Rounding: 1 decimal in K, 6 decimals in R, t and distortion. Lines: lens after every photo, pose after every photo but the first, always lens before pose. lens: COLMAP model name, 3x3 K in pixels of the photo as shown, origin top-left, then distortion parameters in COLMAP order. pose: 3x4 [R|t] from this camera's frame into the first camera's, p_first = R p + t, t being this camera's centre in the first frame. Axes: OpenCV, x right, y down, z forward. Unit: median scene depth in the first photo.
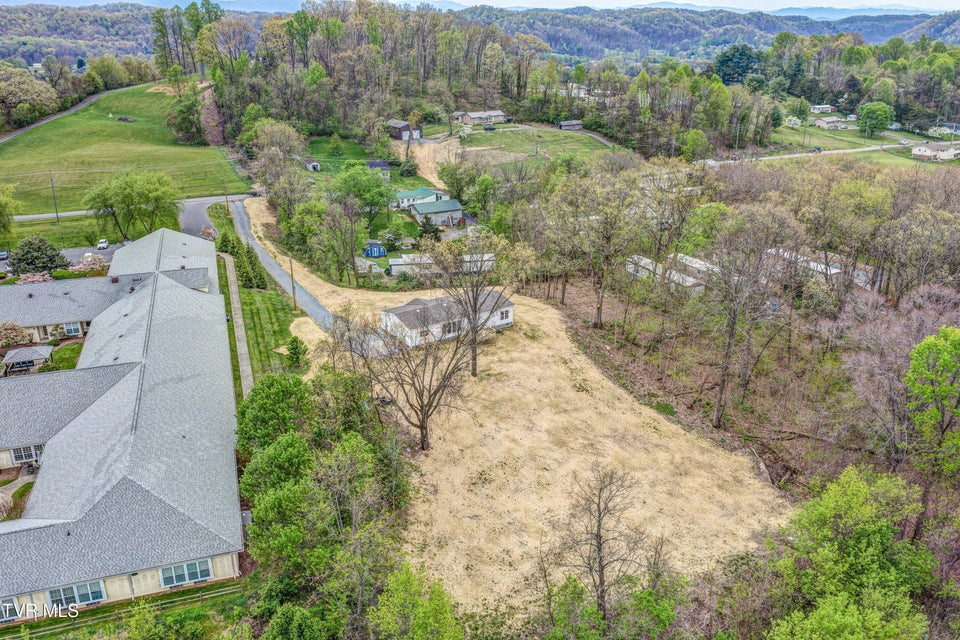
lens RADIAL K [[797.6, 0, 480.0], [0, 797.6, 320.0], [0, 0, 1]] dist [-0.002371, 0.005436]
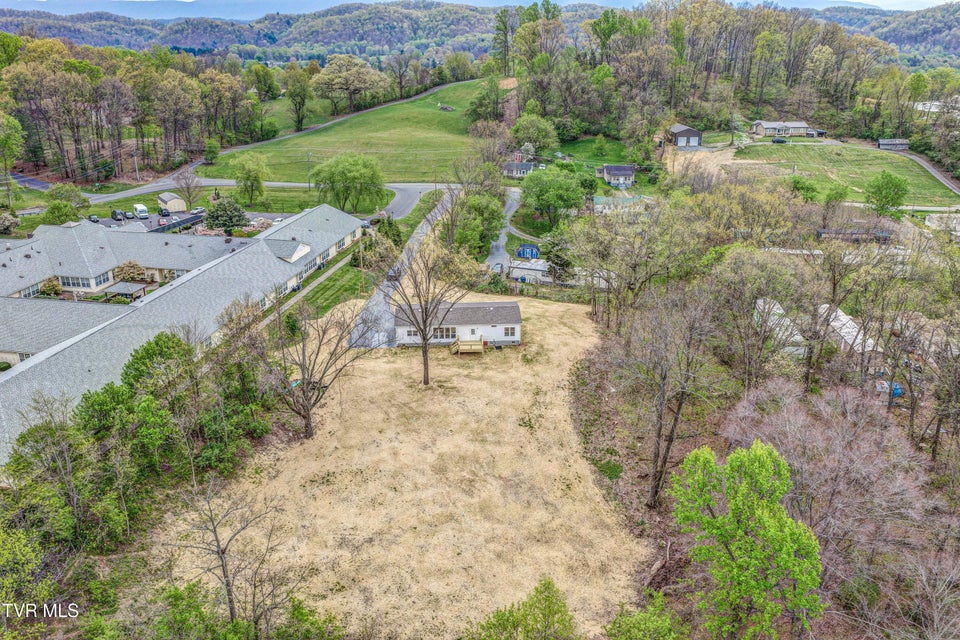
lens RADIAL K [[797.6, 0, 480.0], [0, 797.6, 320.0], [0, 0, 1]] dist [-0.002371, 0.005436]
pose [[0.861821, 0.179913, -0.474232, 0.199020], [-0.179653, 0.982640, 0.046308, -0.025546], [0.474330, 0.045287, 0.879181, 0.067086]]
